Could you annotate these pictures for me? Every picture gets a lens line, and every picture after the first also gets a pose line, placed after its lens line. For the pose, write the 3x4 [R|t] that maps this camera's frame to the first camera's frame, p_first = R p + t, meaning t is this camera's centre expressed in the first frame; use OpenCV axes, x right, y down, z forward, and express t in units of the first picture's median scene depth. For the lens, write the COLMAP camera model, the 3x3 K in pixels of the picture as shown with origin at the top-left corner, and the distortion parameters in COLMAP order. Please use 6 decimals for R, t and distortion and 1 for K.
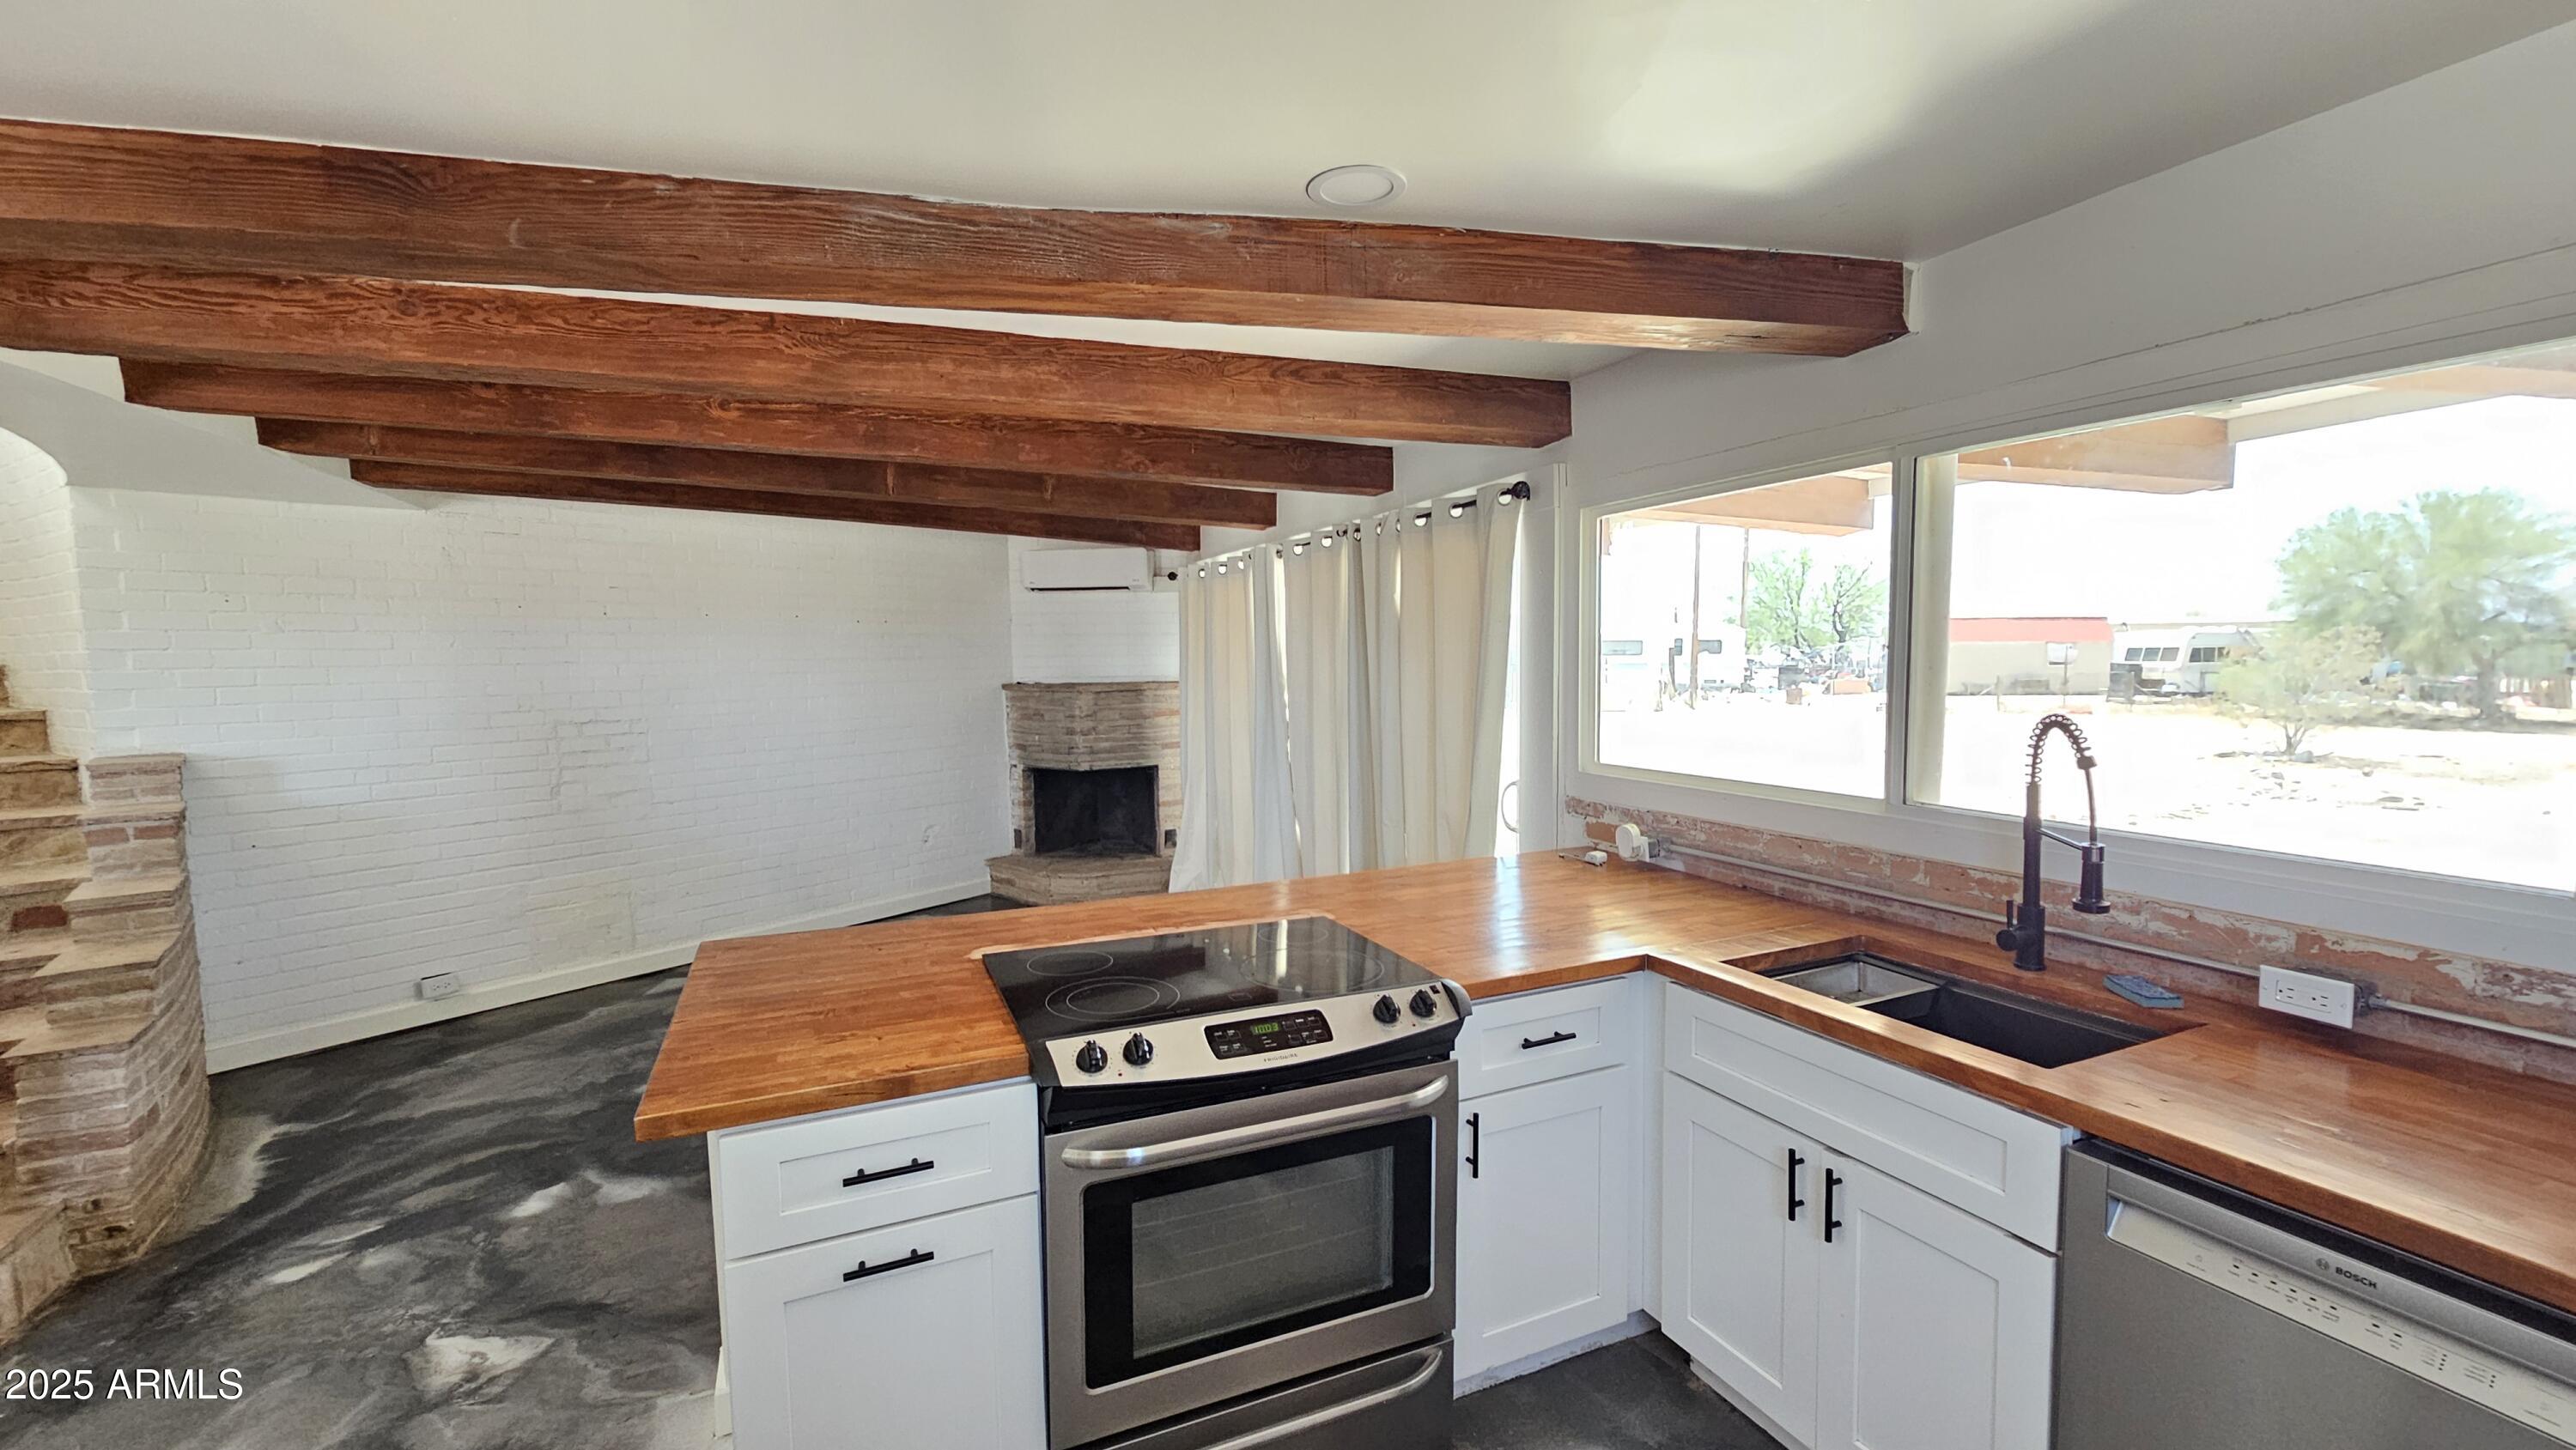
lens RADIAL K [[1055.9, 0, 1293.0], [0, 1055.9, 727.3], [0, 0, 1]] dist [-0.000994, 0.000878]
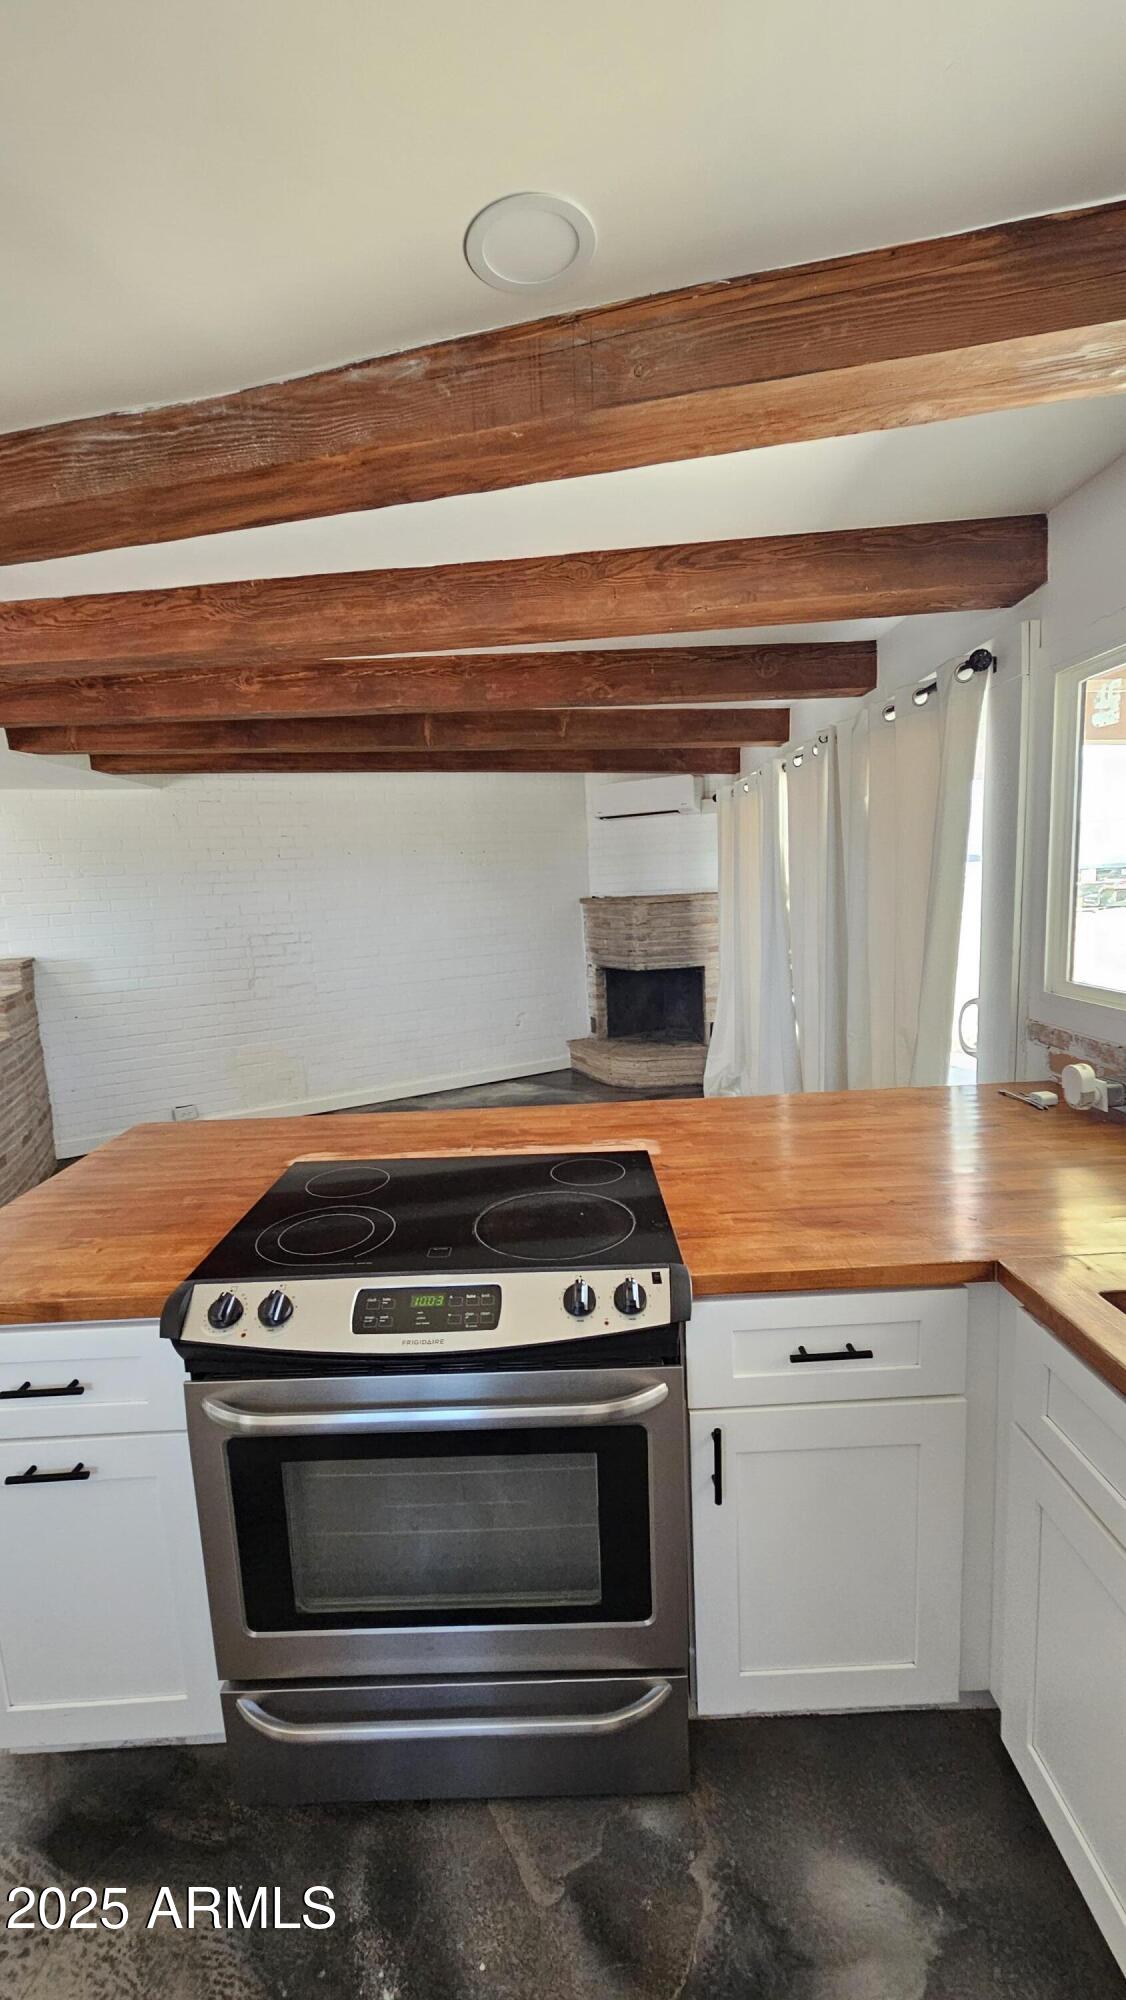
lens RADIAL K [[819.9, 0, 557.1], [0, 819.9, 998.8], [0, 0, 1]] dist [-0.000994, 0.000878]
pose [[0.910523, 0.027161, -0.412566, 0.211933], [0.008787, 0.996343, 0.084987, -0.014012], [0.413365, -0.081007, 0.906955, 0.272155]]
